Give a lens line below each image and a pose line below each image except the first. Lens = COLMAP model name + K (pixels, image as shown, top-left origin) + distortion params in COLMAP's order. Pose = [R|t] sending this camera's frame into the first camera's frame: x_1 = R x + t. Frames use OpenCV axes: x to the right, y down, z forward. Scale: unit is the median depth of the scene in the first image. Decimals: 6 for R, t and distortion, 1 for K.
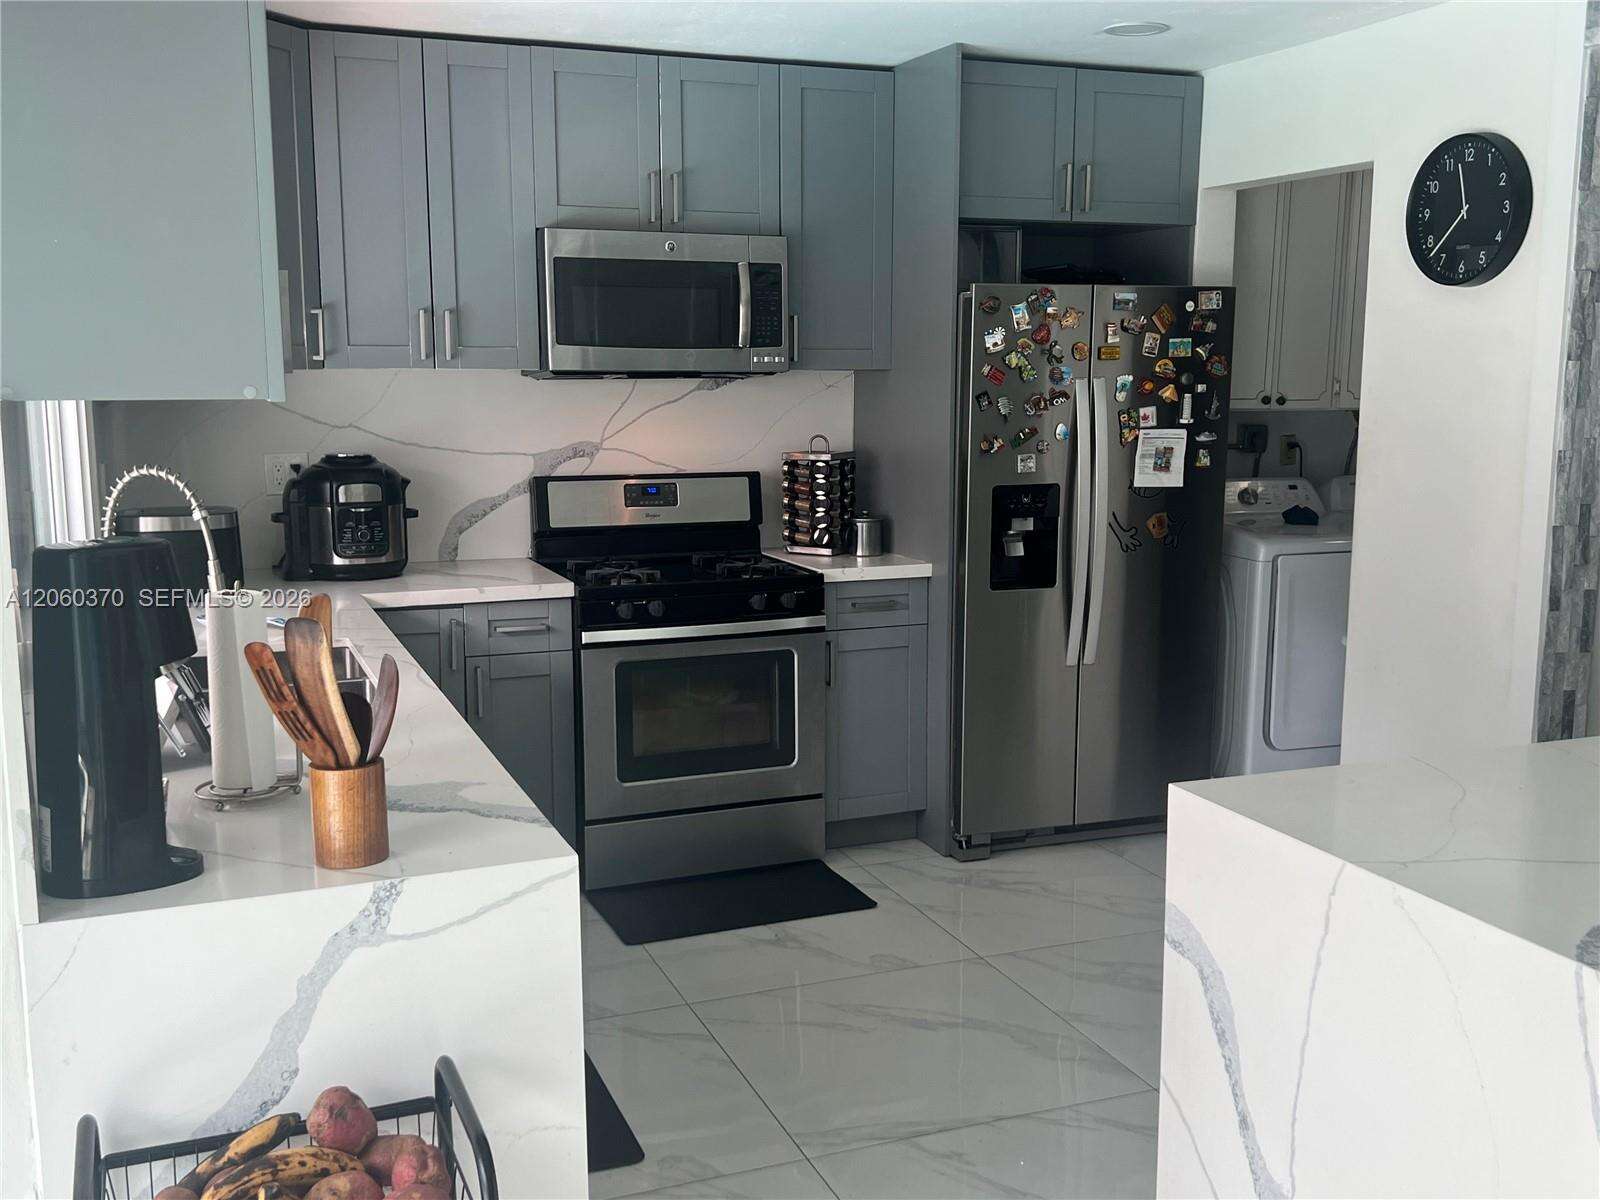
lens RADIAL K [[1605.2, 0, 803.8], [0, 1605.2, 615.5], [0, 0, 1]] dist [0.054383, 0.000000]
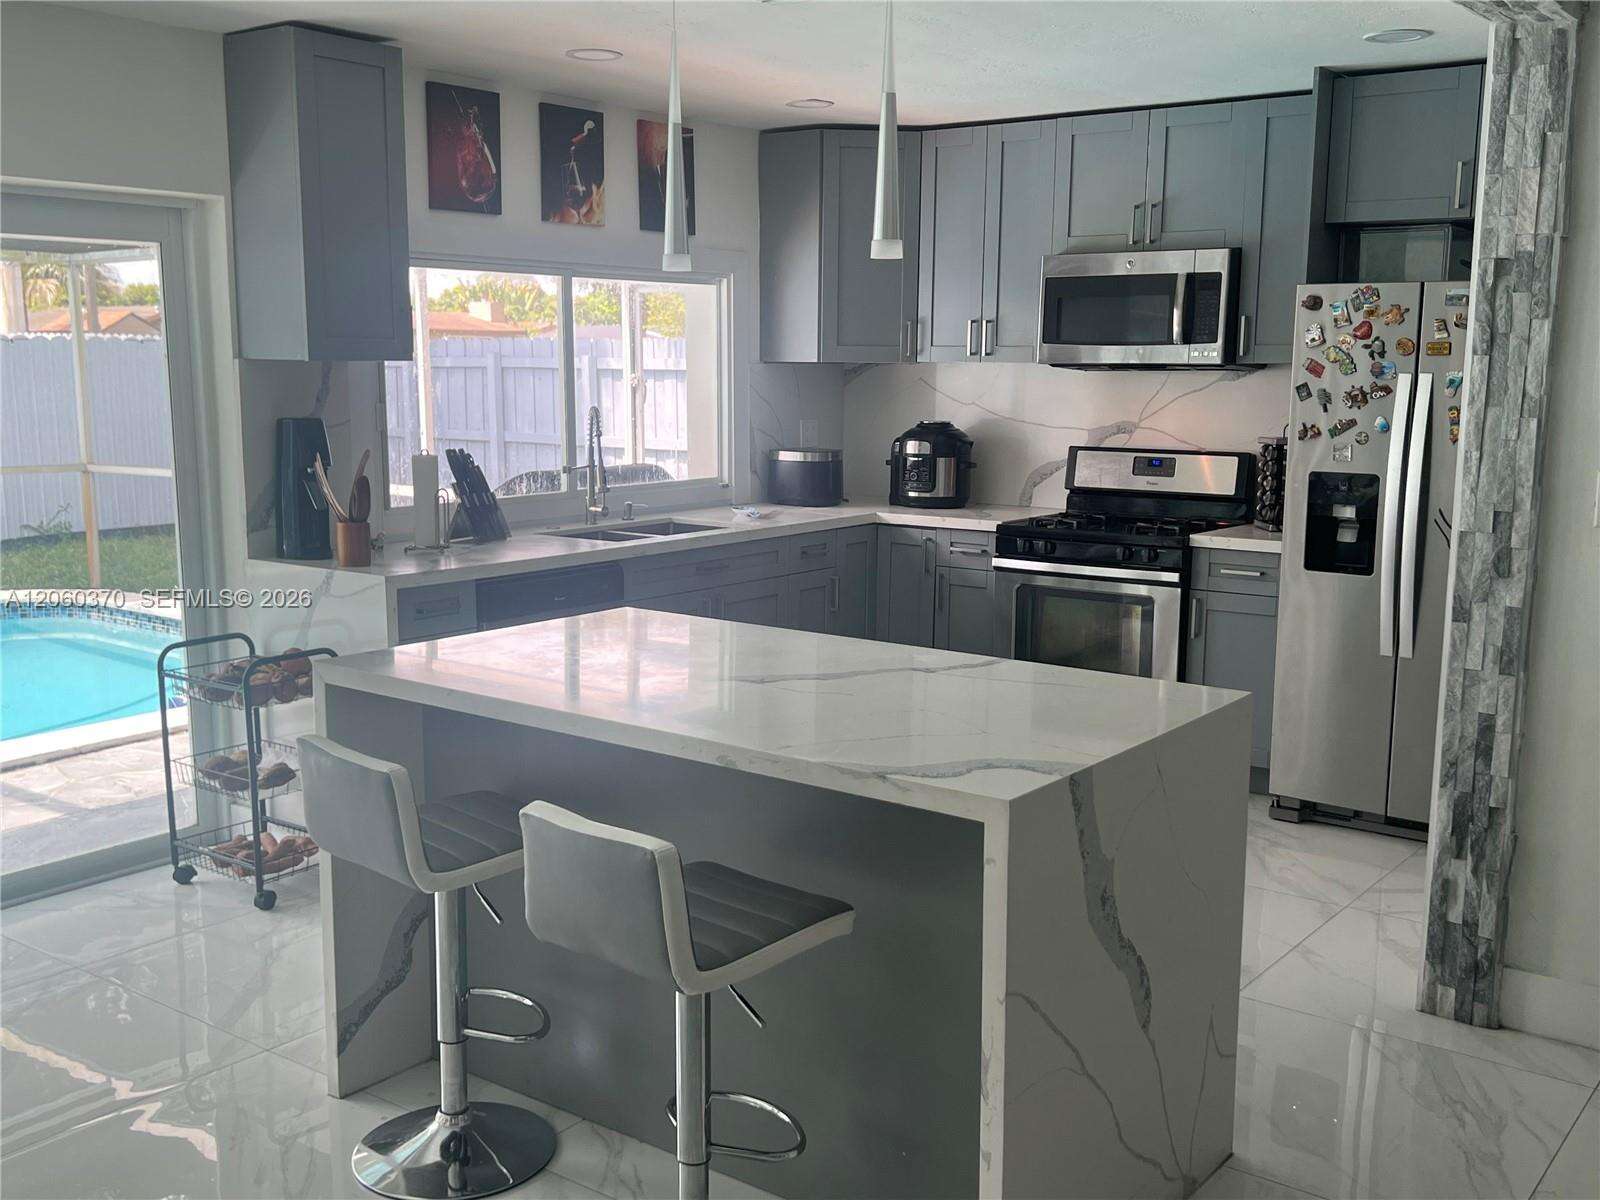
lens RADIAL K [[1605.2, 0, 824.8], [0, 1605.2, 608.6], [0, 0, 1]] dist [0.054383, 0.000000]
pose [[0.523661, 0.134605, -0.841226, 0.862488], [-0.142369, 0.987380, 0.069367, -0.019049], [0.839947, 0.083440, 0.536216, 0.156824]]
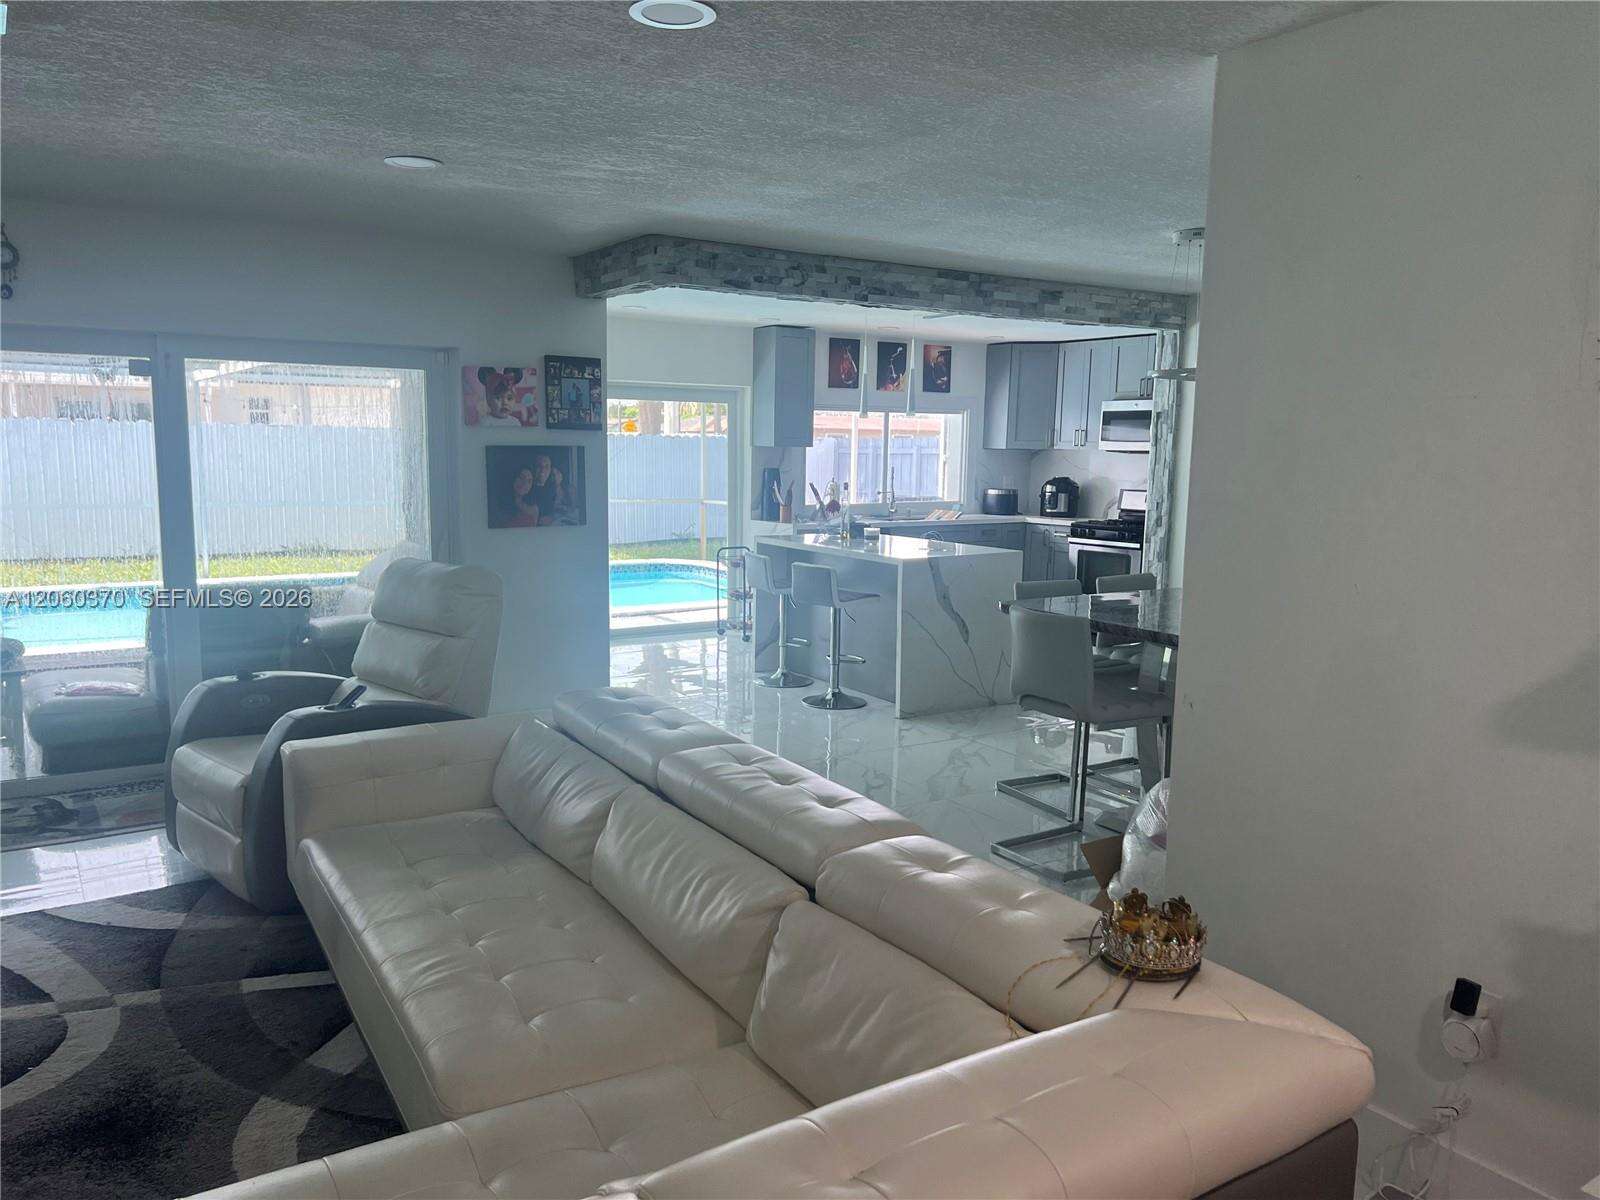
lens RADIAL K [[1203.4, 0, 802.7], [0, 1203.4, 604.6], [0, 0, 1]] dist [0.049382, -0.056912]
pose [[0.193813, 0.130053, -0.972380, 1.815727], [-0.172152, 0.980303, 0.096800, 0.001111], [0.965816, 0.148636, 0.212385, 0.069680]]
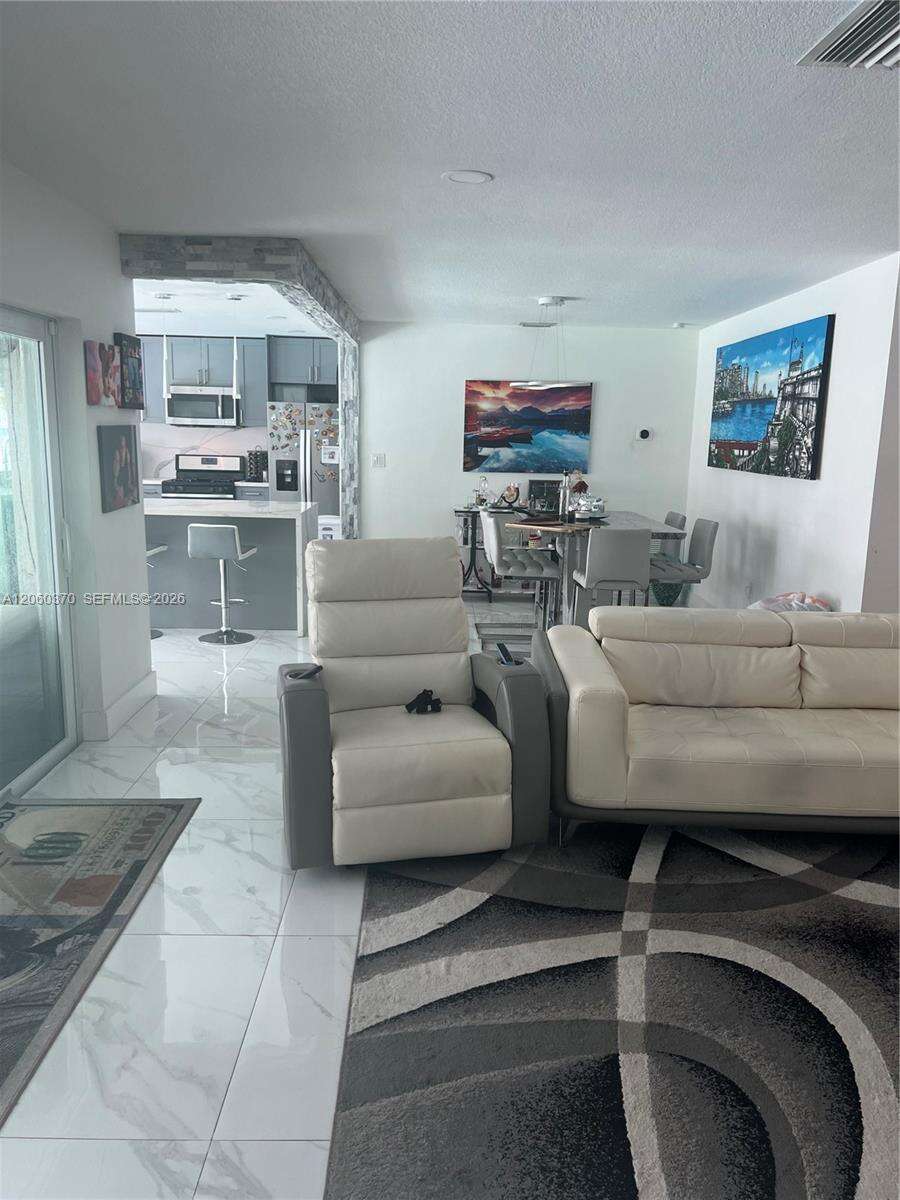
lens RADIAL K [[902.6, 0, 460.5], [0, 902.6, 607.9], [0, 0, 1]] dist [0.049382, -0.056912]
pose [[0.936251, 0.084533, -0.341010, 1.184533], [-0.075303, 0.996348, 0.040240, 0.129446], [0.343167, -0.011996, 0.939198, -0.709376]]
